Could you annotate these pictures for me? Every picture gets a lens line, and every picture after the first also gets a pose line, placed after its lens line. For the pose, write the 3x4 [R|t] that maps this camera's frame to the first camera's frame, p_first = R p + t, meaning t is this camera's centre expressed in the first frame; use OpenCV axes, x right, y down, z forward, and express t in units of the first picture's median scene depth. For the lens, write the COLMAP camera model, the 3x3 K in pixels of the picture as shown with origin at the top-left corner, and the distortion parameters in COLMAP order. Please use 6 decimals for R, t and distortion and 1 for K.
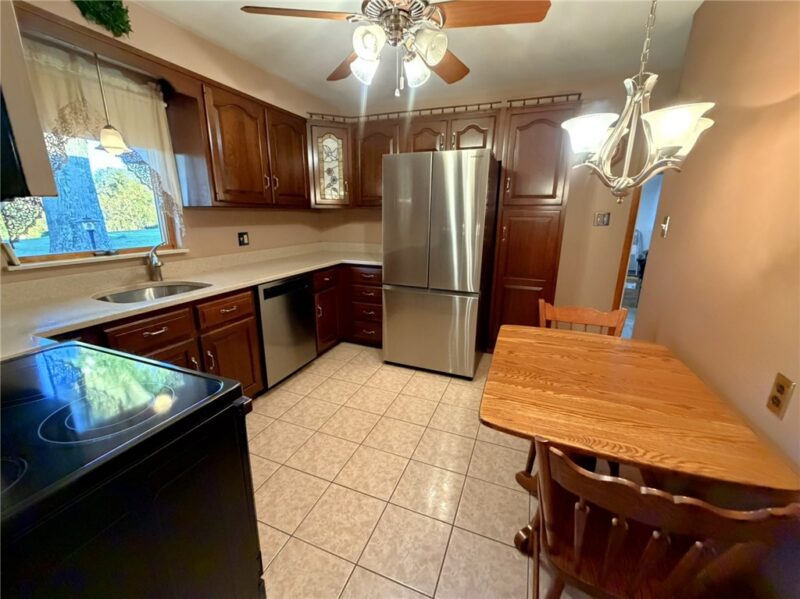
lens RADIAL K [[331.5, 0, 396.2], [0, 331.5, 301.3], [0, 0, 1]] dist [0.000245, -0.000112]
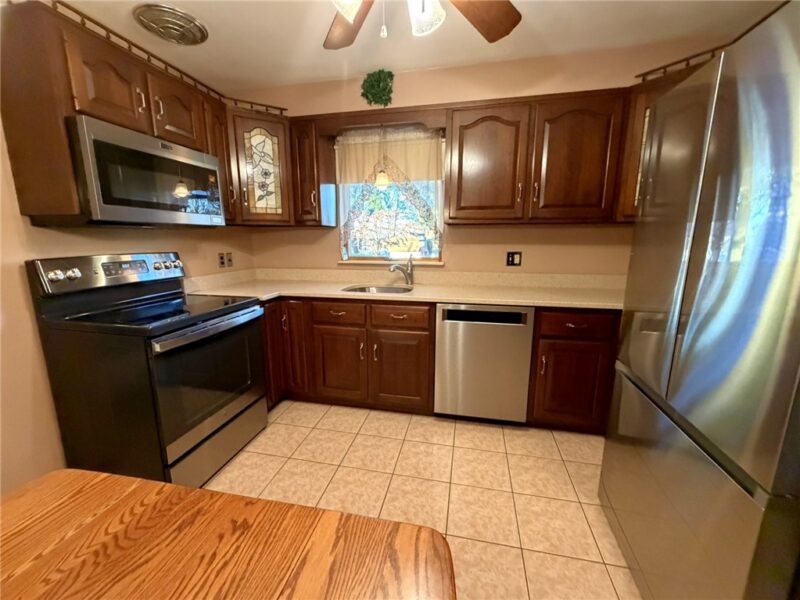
lens RADIAL K [[331.5, 0, 396.2], [0, 331.5, 301.8], [0, 0, 1]] dist [0.000245, -0.000112]
pose [[0.164934, 0.180346, -0.969676, 0.467289], [-0.249978, 0.958684, 0.135782, -0.144340], [0.954100, 0.220002, 0.203203, 0.654637]]
